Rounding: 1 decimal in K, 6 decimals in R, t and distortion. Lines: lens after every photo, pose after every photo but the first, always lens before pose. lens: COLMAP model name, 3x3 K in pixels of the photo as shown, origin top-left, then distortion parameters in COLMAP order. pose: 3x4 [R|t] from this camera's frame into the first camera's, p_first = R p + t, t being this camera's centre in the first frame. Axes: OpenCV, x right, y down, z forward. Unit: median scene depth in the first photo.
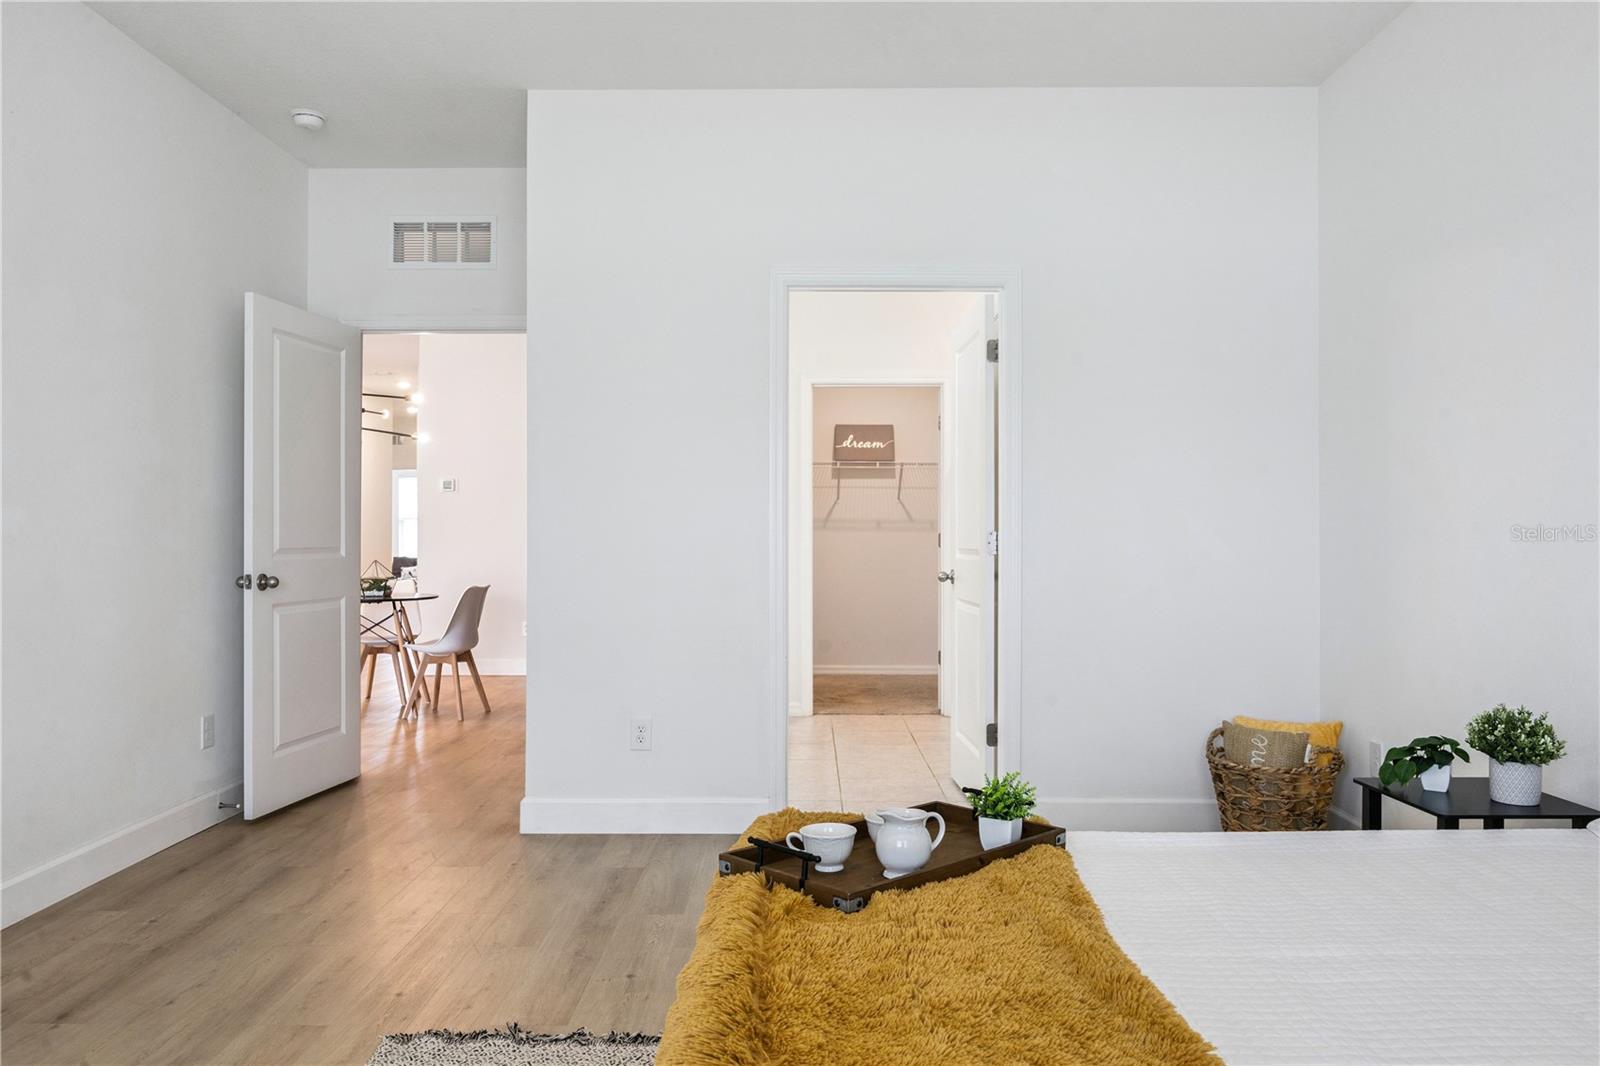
lens RADIAL K [[1120.9, 0, 823.7], [0, 1120.9, 532.1], [0, 0, 1]] dist [-0.005988, 0.000468]
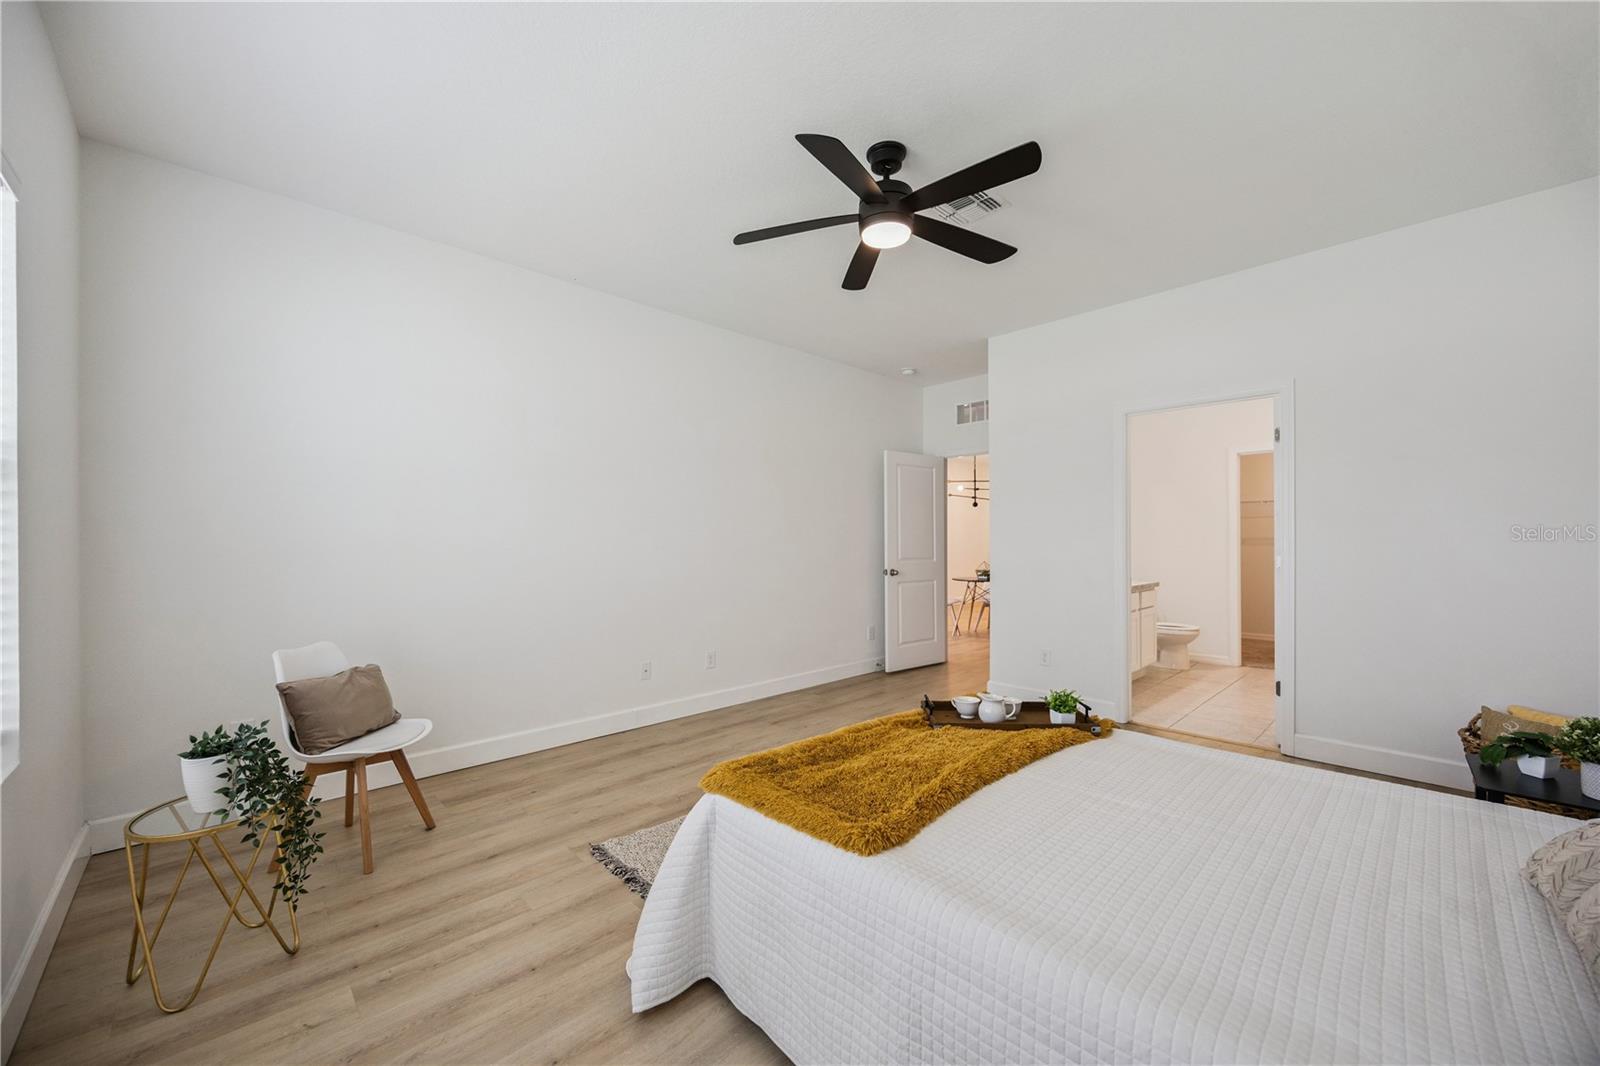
lens RADIAL K [[607.6, 0, 806.3], [0, 607.6, 546.0], [0, 0, 1]] dist [-0.003517, -0.000555]
pose [[0.697928, -0.000778, -0.716167, 0.302949], [0.006569, 0.999964, 0.005316, -0.020043], [0.716138, -0.008414, 0.697908, -0.024198]]
